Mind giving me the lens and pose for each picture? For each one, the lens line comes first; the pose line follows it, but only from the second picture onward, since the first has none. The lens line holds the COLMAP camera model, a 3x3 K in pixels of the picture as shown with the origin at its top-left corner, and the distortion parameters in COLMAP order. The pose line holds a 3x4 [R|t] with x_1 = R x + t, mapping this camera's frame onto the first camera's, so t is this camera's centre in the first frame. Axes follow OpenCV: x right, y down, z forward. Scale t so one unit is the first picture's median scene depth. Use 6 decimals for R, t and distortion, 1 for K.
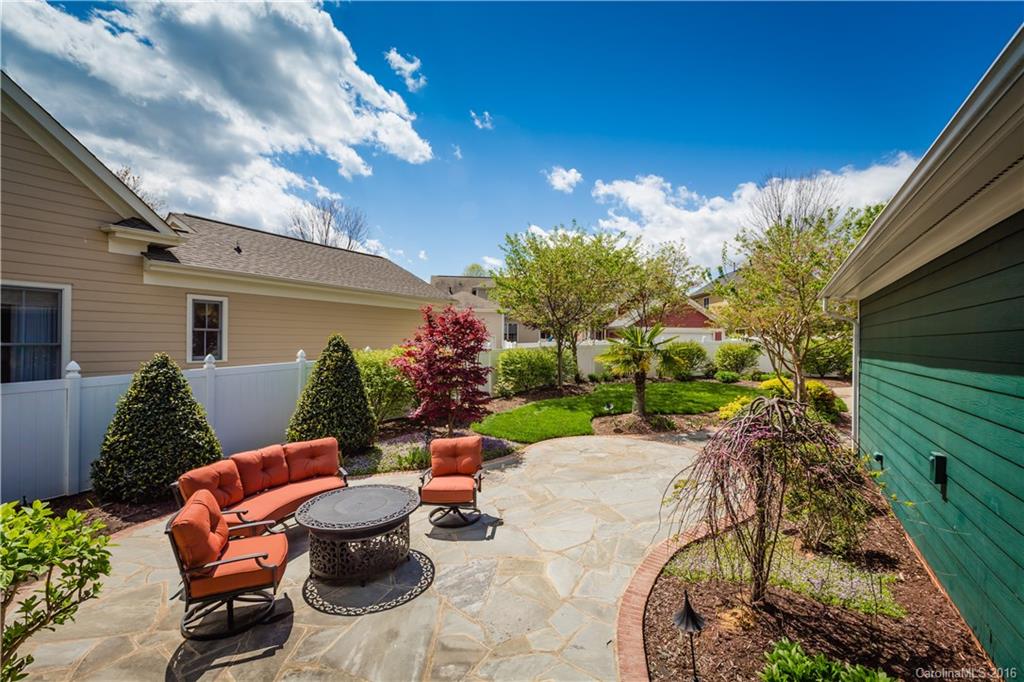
lens RADIAL K [[462.9, 0, 512.0], [0, 462.9, 341.0], [0, 0, 1]] dist [0.000102, 0.000056]
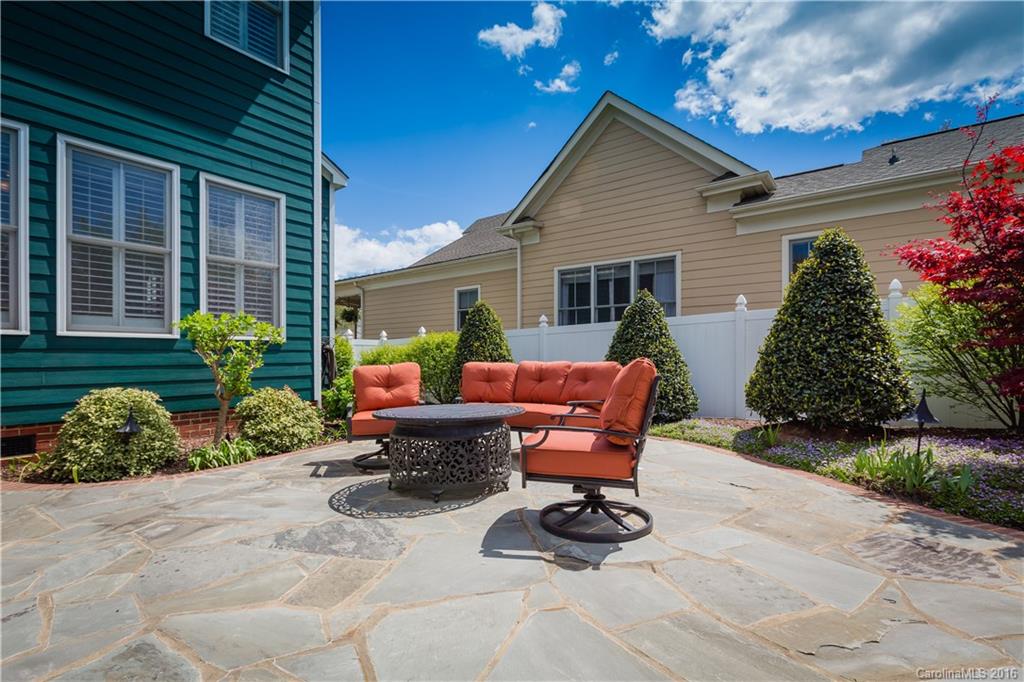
lens RADIAL K [[462.9, 0, 512.0], [0, 462.9, 341.0], [0, 0, 1]] dist [0.000102, 0.000056]
pose [[-0.140071, -0.043693, -0.989177, 0.375291], [-0.001029, 0.999032, -0.043982, 0.225963], [0.990141, -0.005143, -0.139981, 1.018923]]
